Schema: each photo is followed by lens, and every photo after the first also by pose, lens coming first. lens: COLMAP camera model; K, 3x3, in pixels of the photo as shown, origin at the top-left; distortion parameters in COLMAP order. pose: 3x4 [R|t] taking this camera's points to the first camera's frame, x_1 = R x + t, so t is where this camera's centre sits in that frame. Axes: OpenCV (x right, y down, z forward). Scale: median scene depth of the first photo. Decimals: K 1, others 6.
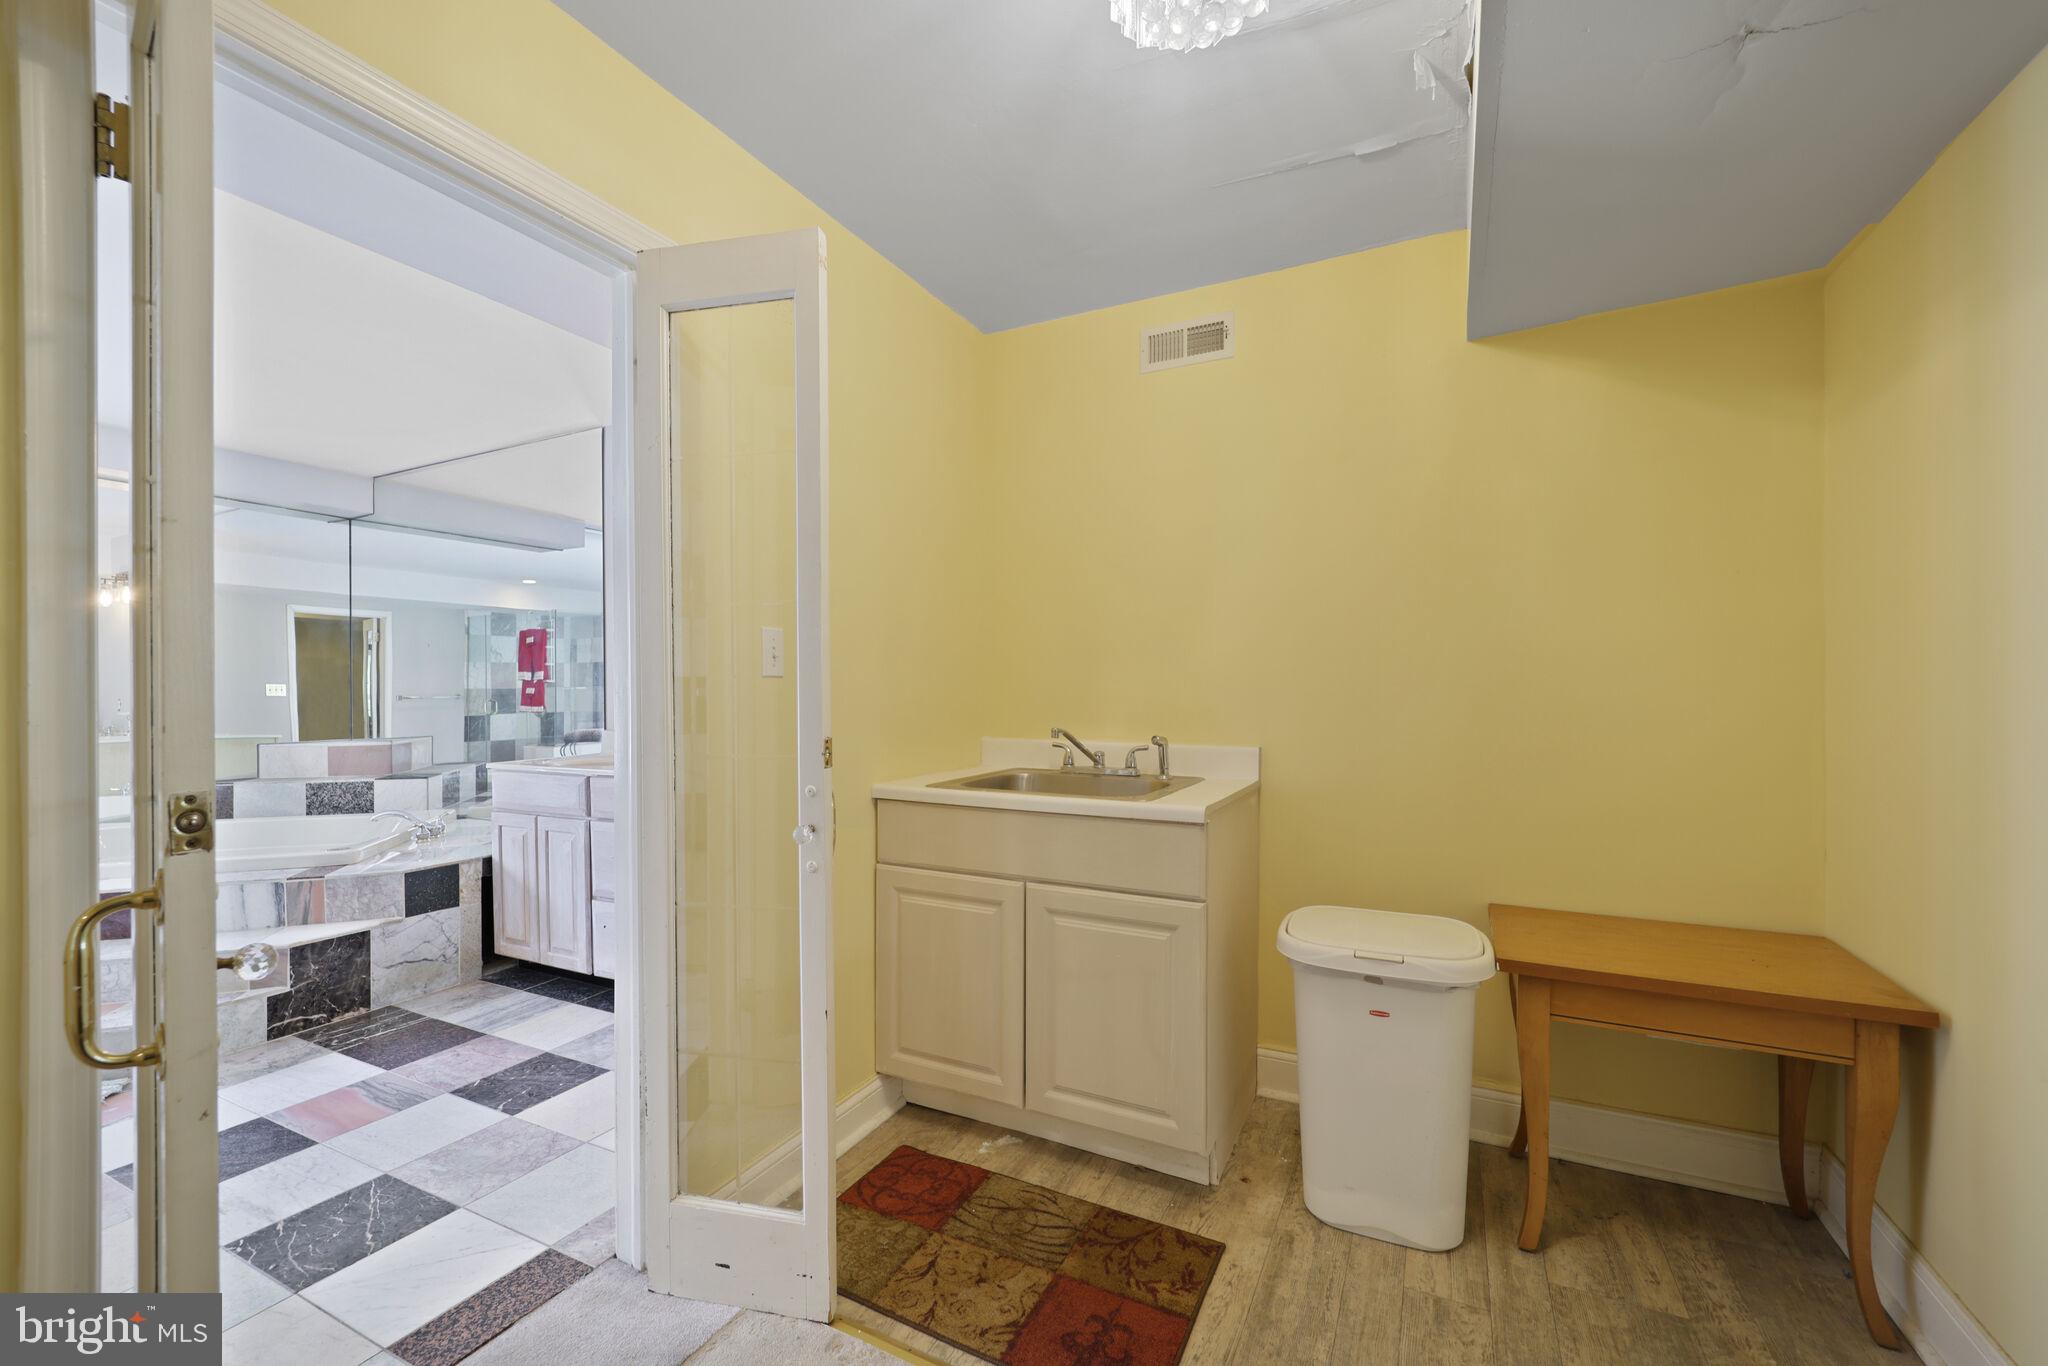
lens RADIAL K [[842.3, 0, 1025.7], [0, 842.3, 692.1], [0, 0, 1]] dist [-0.003715, -0.001362]
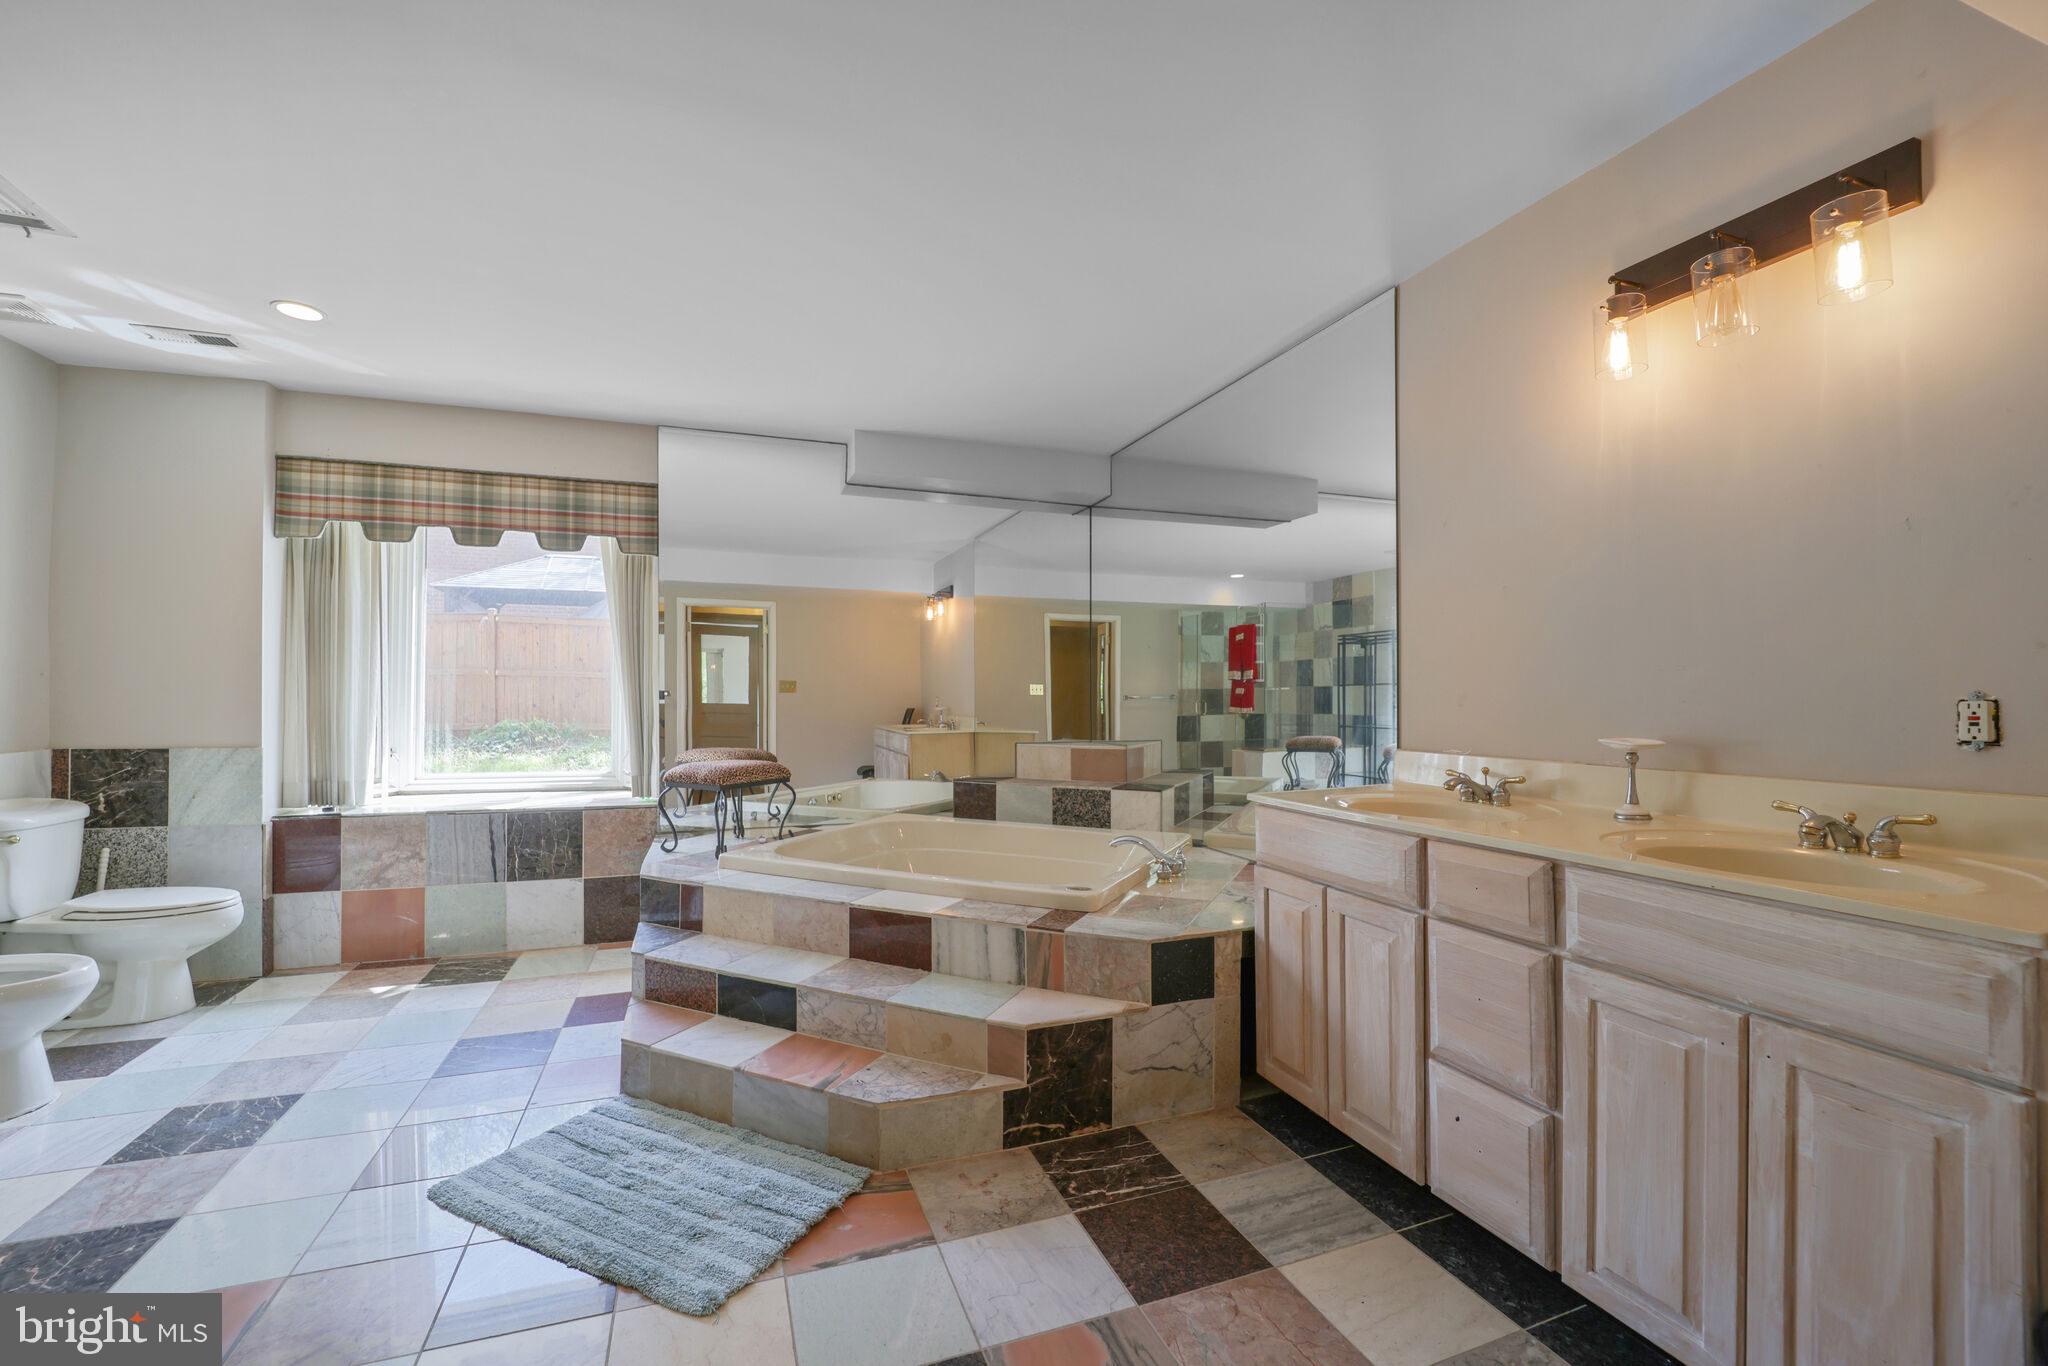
lens RADIAL K [[823.6, 0, 1020.8], [0, 823.6, 690.2], [0, 0, 1]] dist [-0.000103, 0.000005]
pose [[0.725595, -0.000086, -0.688122, -0.314010], [-0.003292, 0.999988, -0.003597, 0.003903], [0.688114, 0.004875, 0.725586, 0.385849]]
